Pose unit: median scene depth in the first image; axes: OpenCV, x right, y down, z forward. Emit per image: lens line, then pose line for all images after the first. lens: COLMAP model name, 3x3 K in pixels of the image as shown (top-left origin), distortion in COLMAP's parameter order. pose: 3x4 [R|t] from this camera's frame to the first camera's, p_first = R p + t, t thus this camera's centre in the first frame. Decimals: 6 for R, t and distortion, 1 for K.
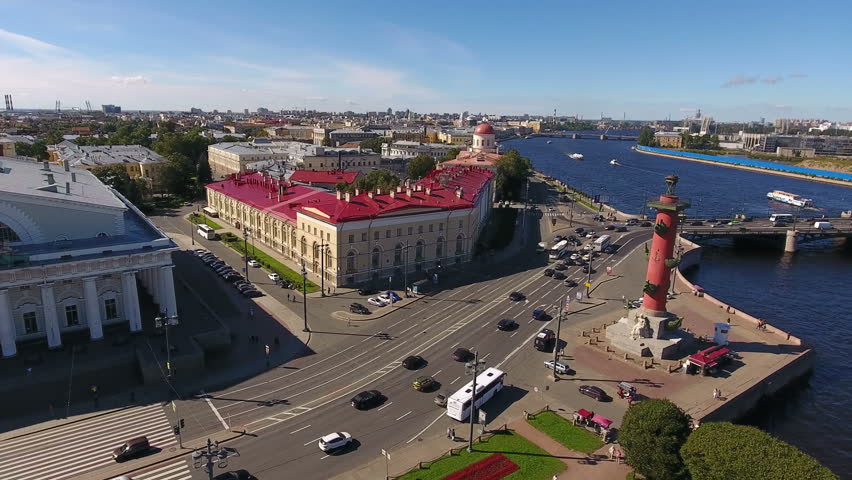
lens RADIAL K [[536.0, 0, 426.0], [0, 536.0, 240.0], [0, 0, 1]] dist [-0.003349, -0.001442]
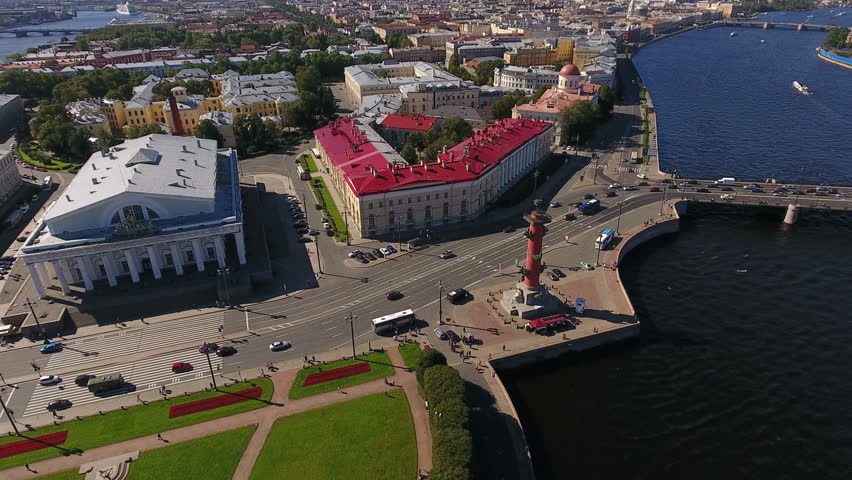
lens RADIAL K [[486.4, 0, 426.8], [0, 486.4, 260.4], [0, 0, 1]] dist [0.002240, -0.000085]
pose [[0.968816, 0.098063, -0.227551, 0.316424], [-0.044478, 0.972262, 0.229628, -0.165115], [0.243757, -0.212346, 0.946304, -0.238119]]
